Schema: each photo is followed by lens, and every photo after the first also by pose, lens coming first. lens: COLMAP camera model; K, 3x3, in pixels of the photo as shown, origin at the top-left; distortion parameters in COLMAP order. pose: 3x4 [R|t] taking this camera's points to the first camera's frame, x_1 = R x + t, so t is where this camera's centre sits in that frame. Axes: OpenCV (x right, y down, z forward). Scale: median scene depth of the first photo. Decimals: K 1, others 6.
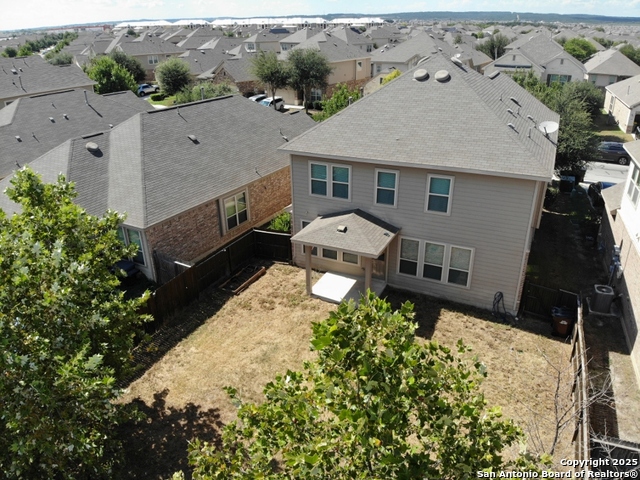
lens RADIAL K [[467.9, 0, 320.0], [0, 467.9, 240.0], [0, 0, 1]] dist [0.223976, -0.412081]
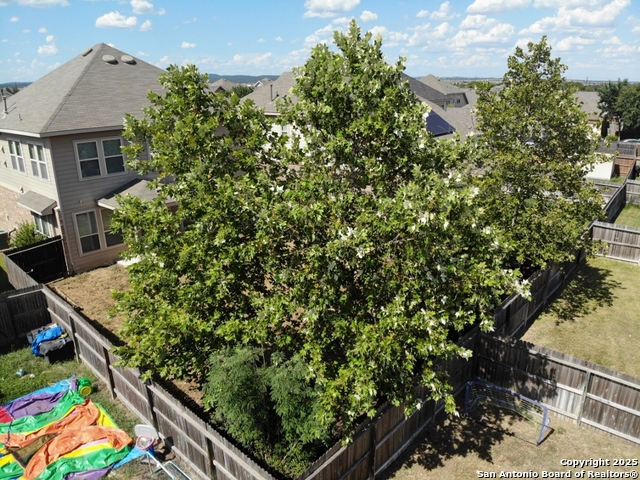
lens RADIAL K [[467.9, 0, 320.0], [0, 467.9, 240.0], [0, 0, 1]] dist [0.223976, -0.412081]
pose [[0.299840, -0.294067, 0.907535, -0.804093], [0.407422, 0.899659, 0.156907, 0.052298], [-0.862614, 0.322703, 0.389564, 0.304213]]
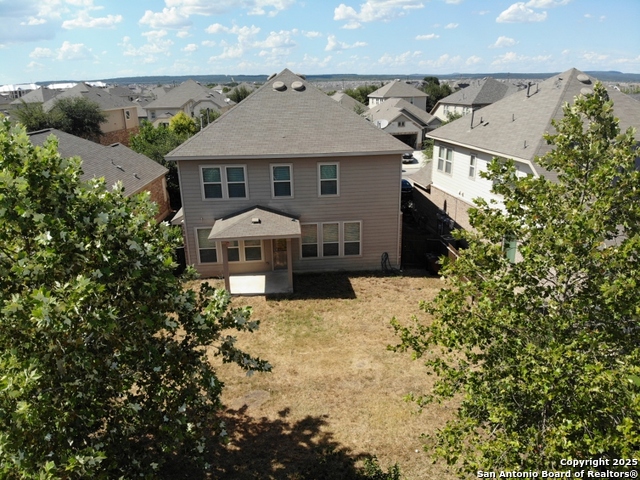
lens RADIAL K [[467.9, 0, 320.0], [0, 467.9, 240.0], [0, 0, 1]] dist [0.223976, -0.412081]
pose [[0.861295, -0.163106, 0.481215, -0.328352], [0.218145, 0.974052, -0.060292, 0.108197], [-0.458894, 0.156904, 0.874527, 0.019082]]
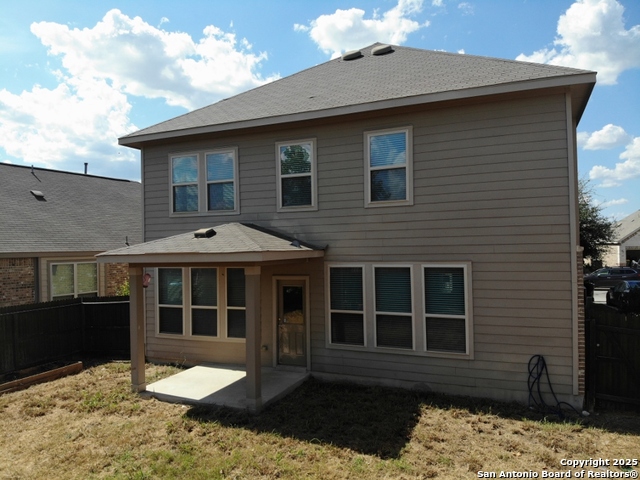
lens RADIAL K [[473.2, 0, 313.5], [0, 473.2, 241.0], [0, 0, 1]] dist [0.060405, -0.145343]
pose [[0.999352, -0.010165, 0.034523, 0.138944], [0.023600, 0.909323, -0.415421, 0.185410], [-0.027169, 0.415967, 0.908974, 0.521780]]
